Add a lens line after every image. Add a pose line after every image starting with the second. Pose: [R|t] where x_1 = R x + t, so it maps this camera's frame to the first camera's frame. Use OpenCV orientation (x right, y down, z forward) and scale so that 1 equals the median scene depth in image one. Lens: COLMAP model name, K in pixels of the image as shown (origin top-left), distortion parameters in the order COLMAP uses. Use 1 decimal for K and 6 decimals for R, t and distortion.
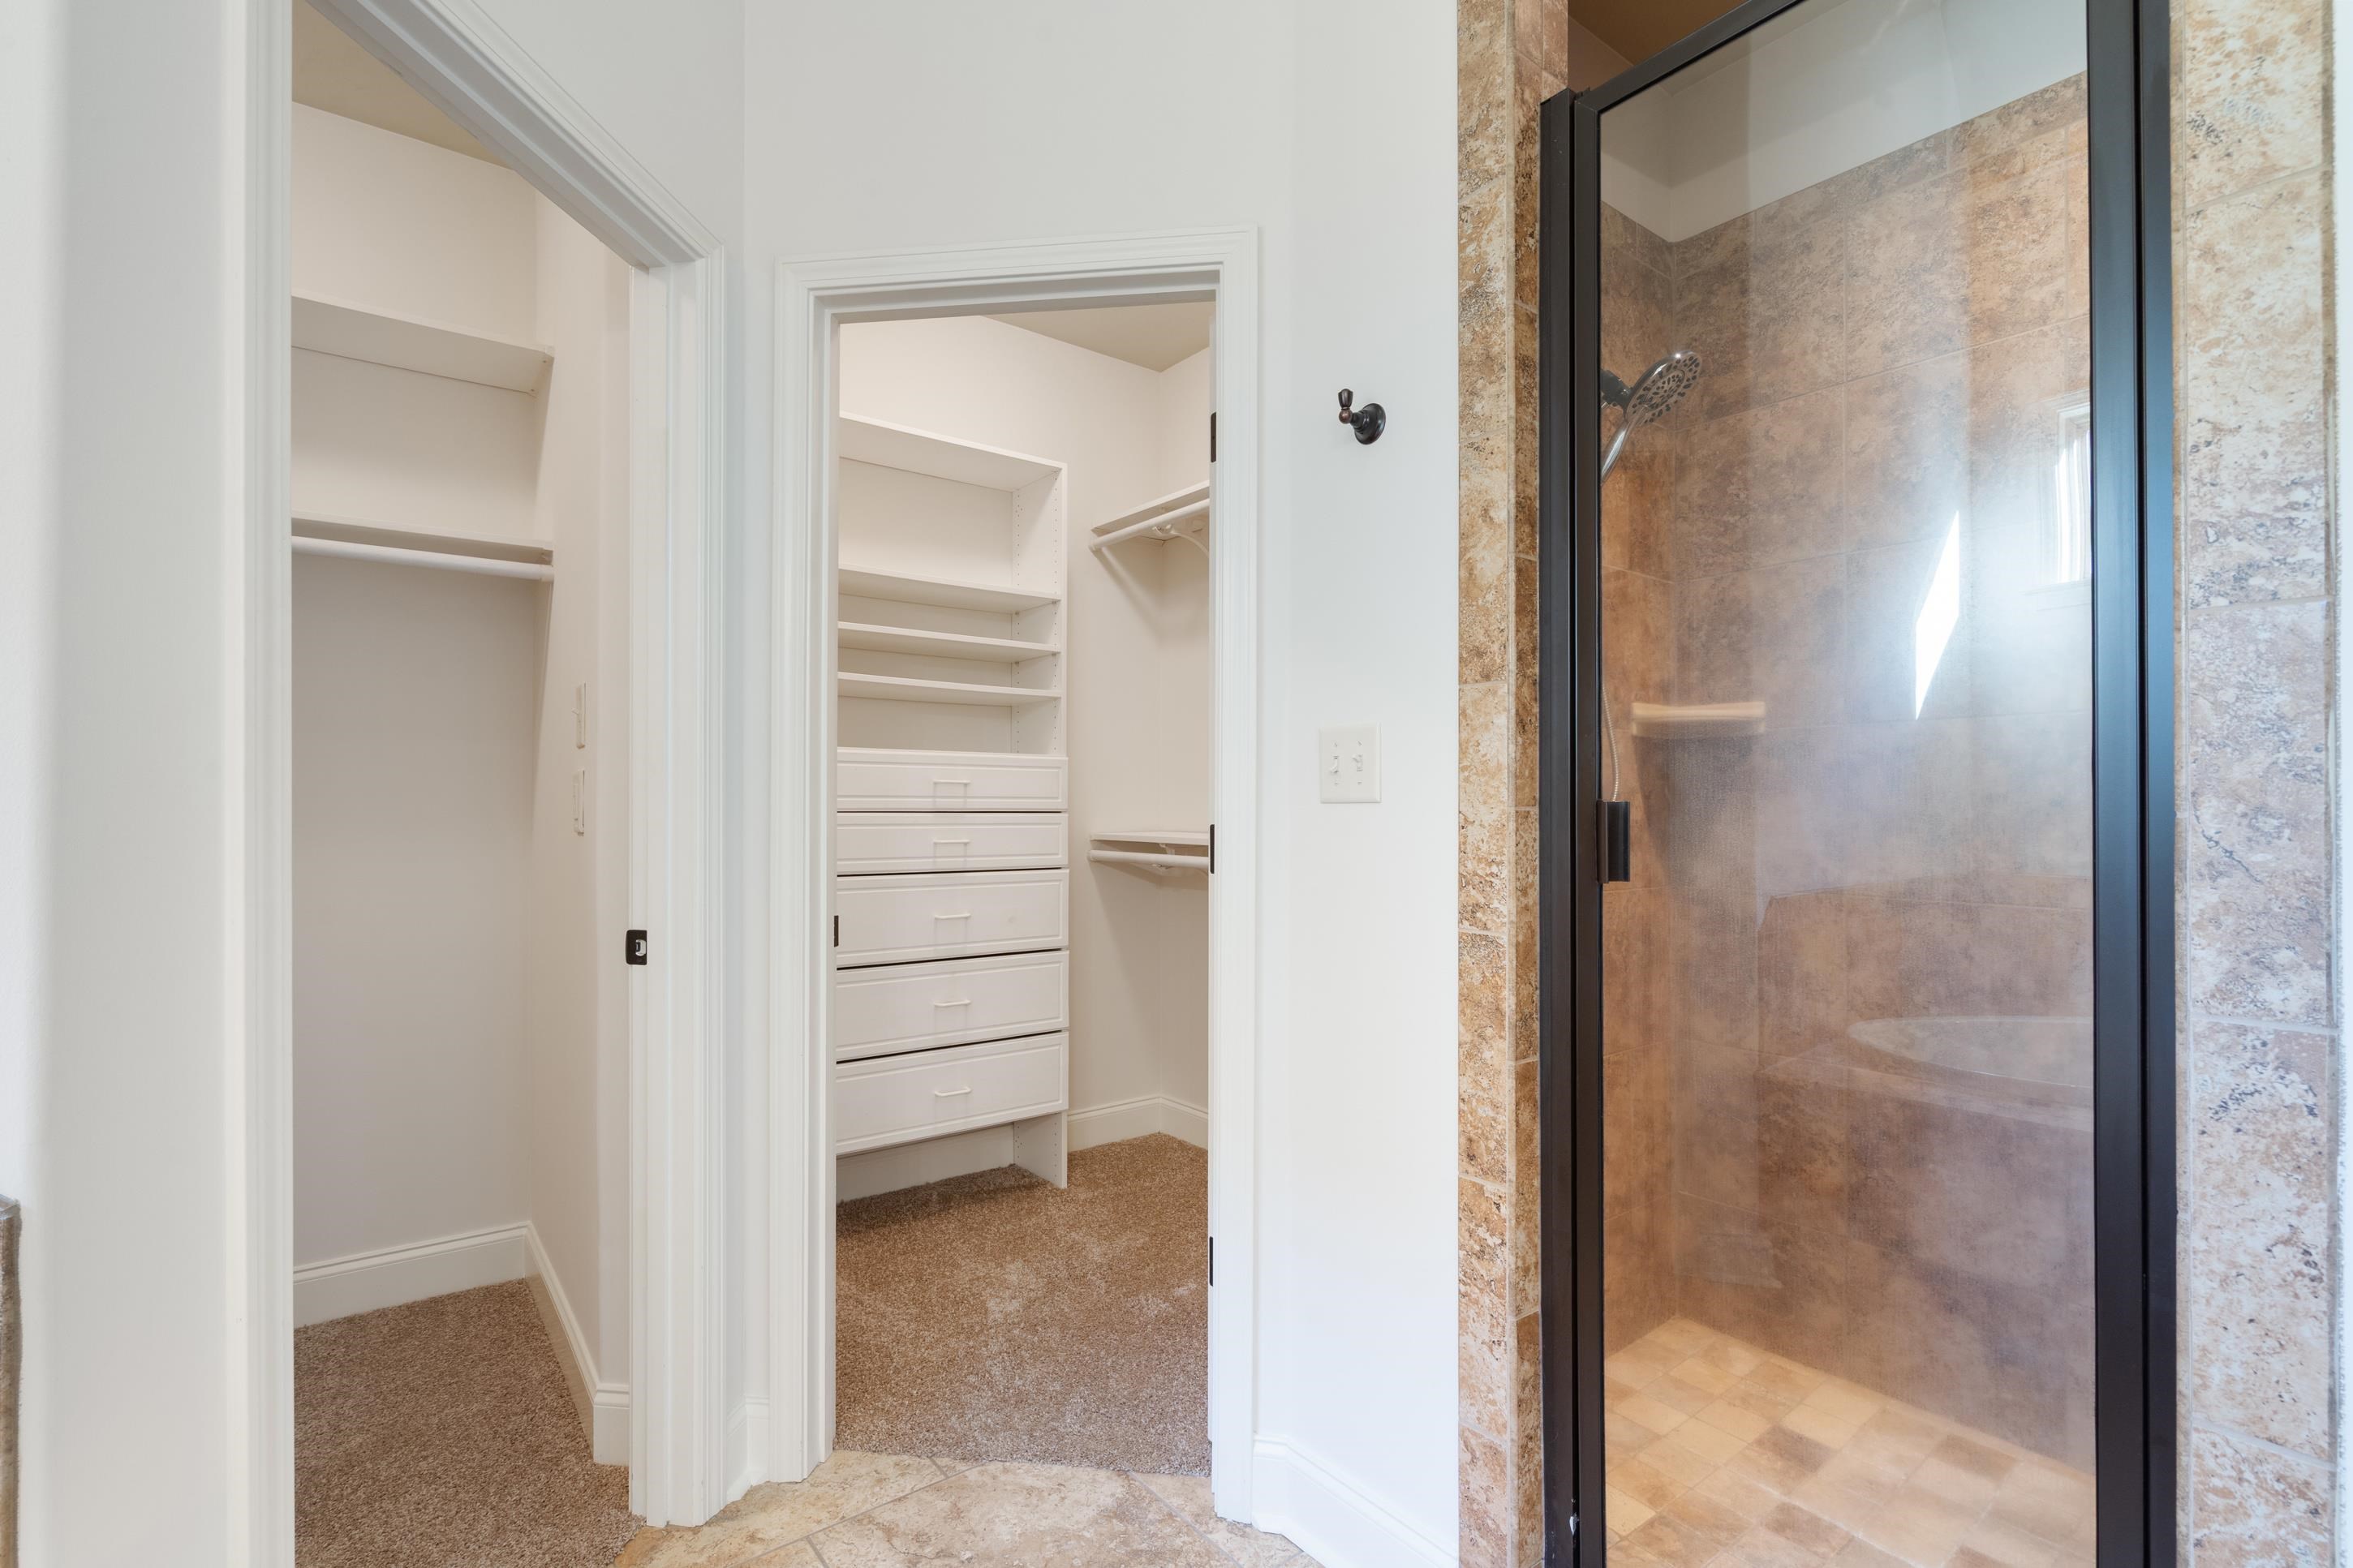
lens RADIAL K [[1073.8, 0, 1172.2], [0, 1073.8, 796.7], [0, 0, 1]] dist [-0.003114, 0.000185]
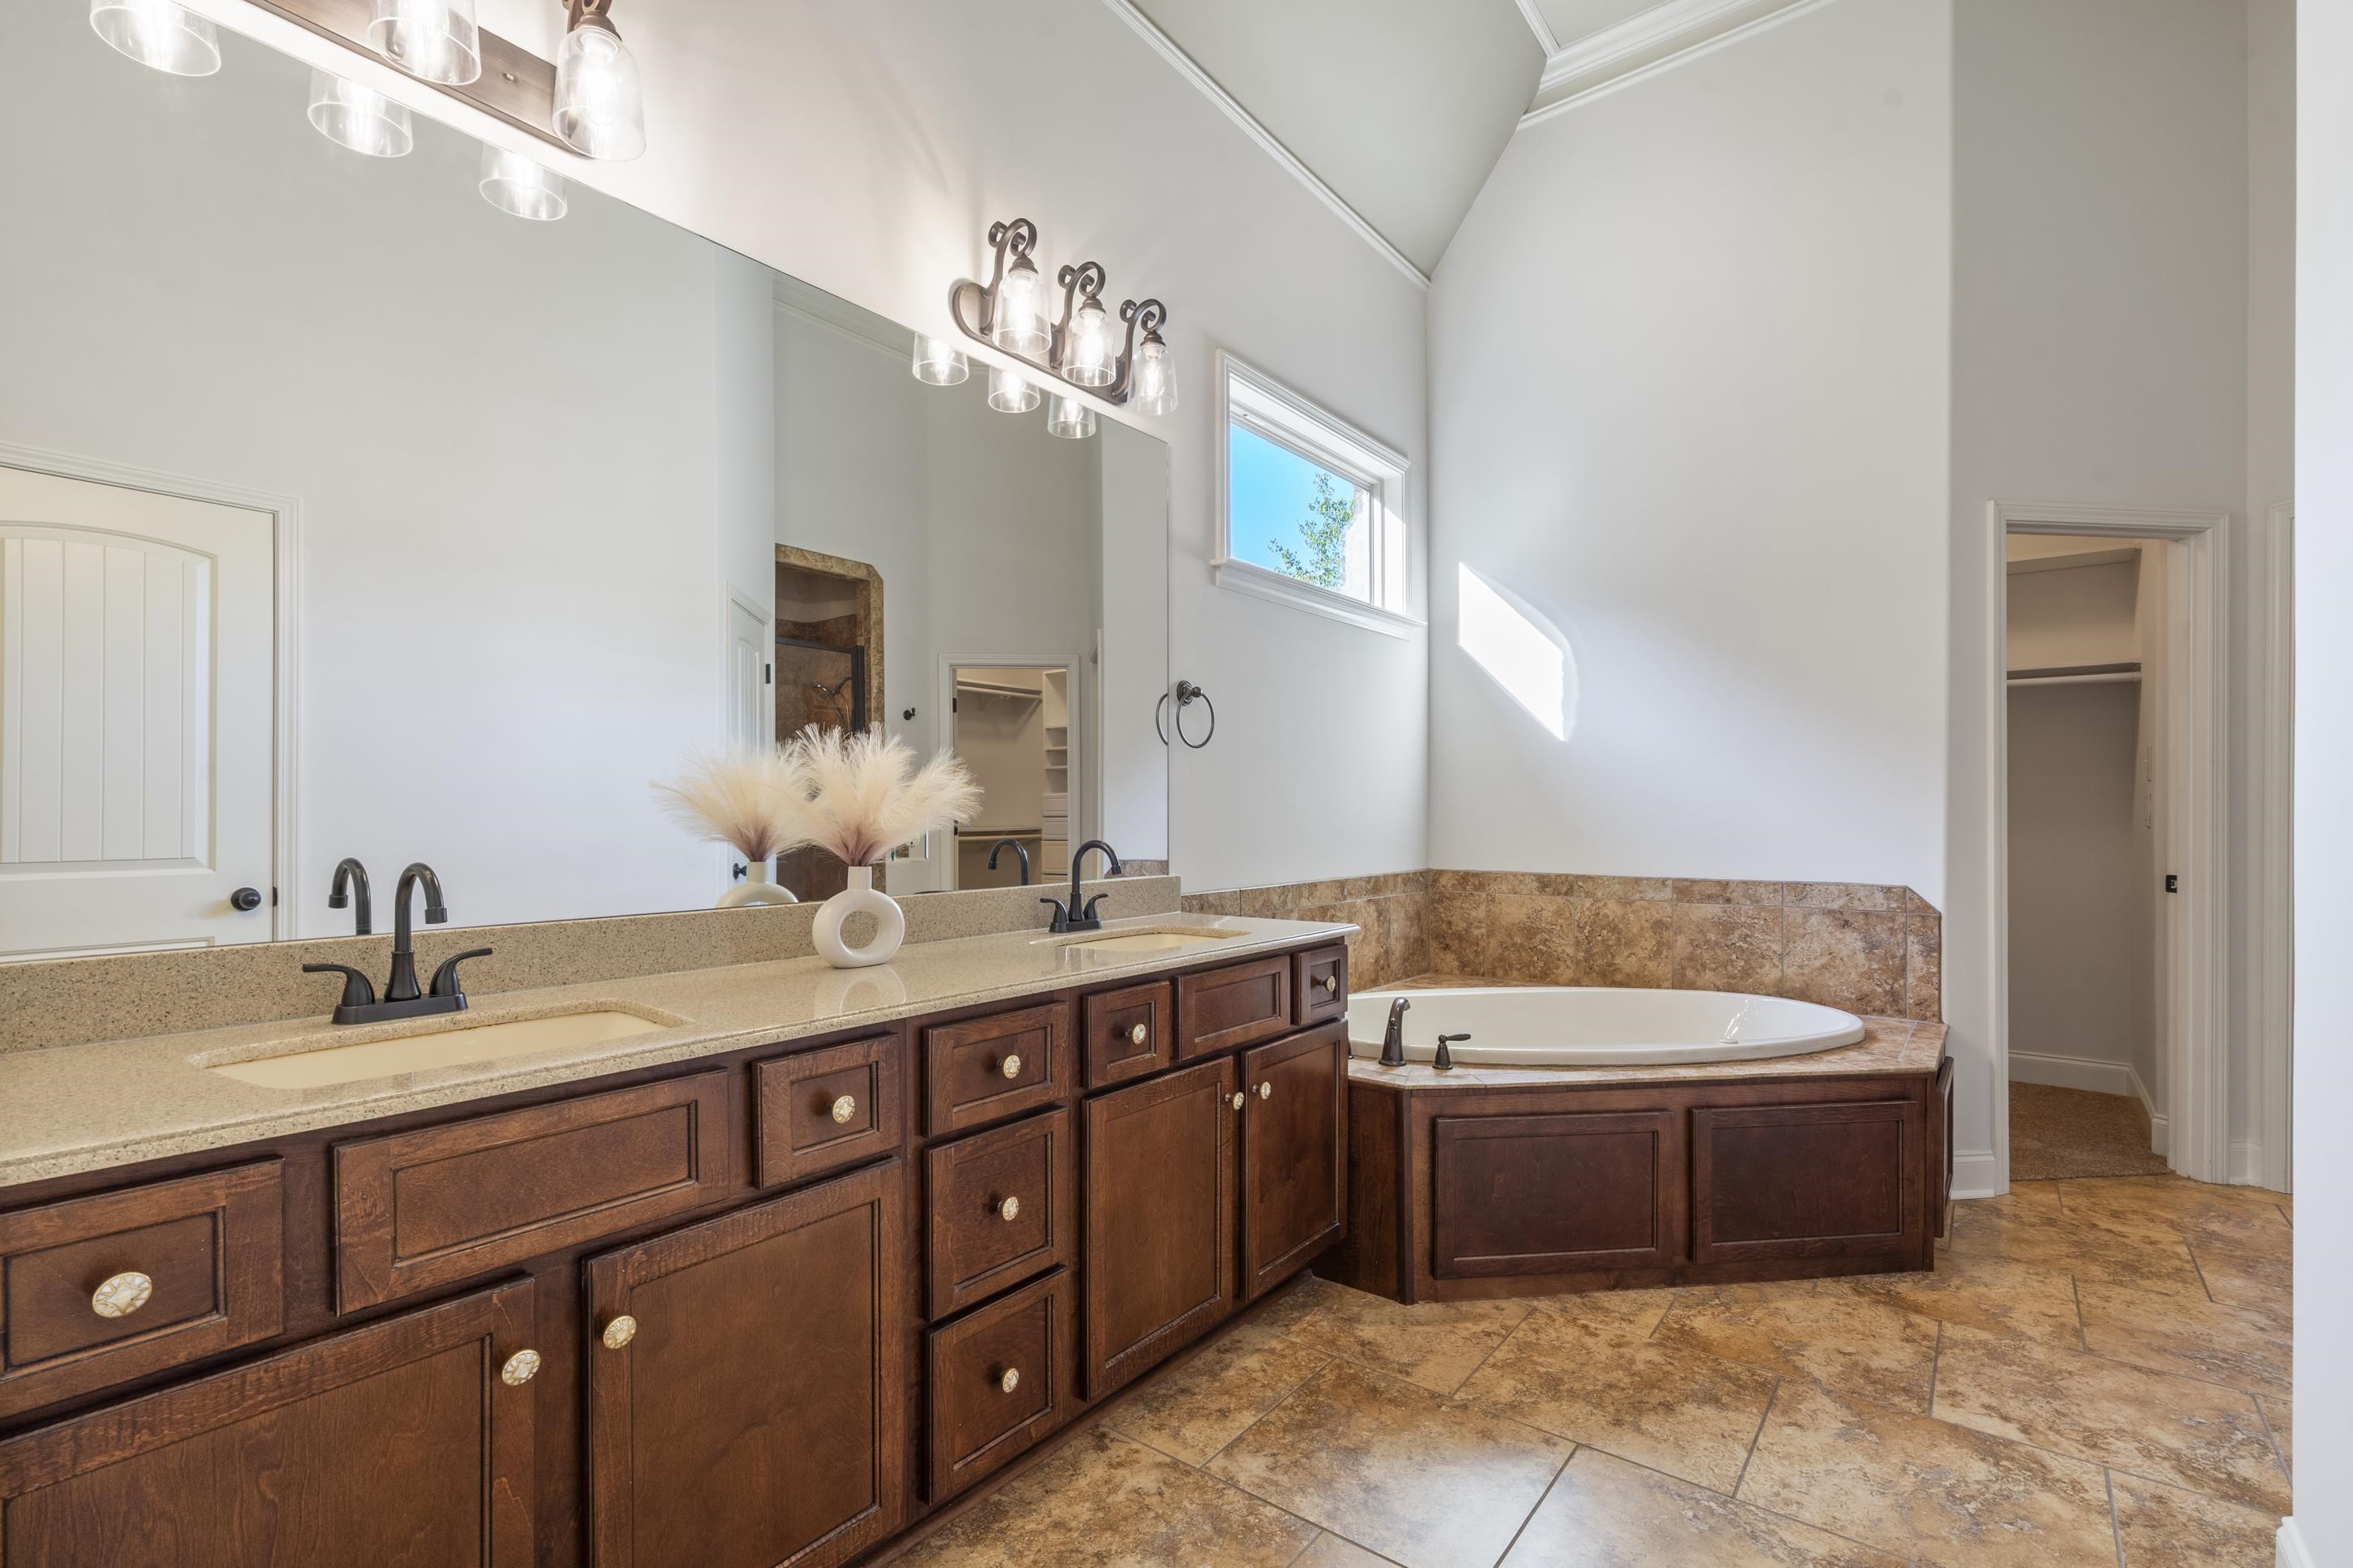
lens RADIAL K [[1073.8, 0, 1171.6], [0, 1073.8, 801.6], [0, 0, 1]] dist [-0.003114, 0.000185]
pose [[0.254898, -0.001240, -0.966967, 0.927369], [0.002895, 0.999996, -0.000519, -0.017020], [0.966964, -0.002667, 0.254900, -1.270246]]
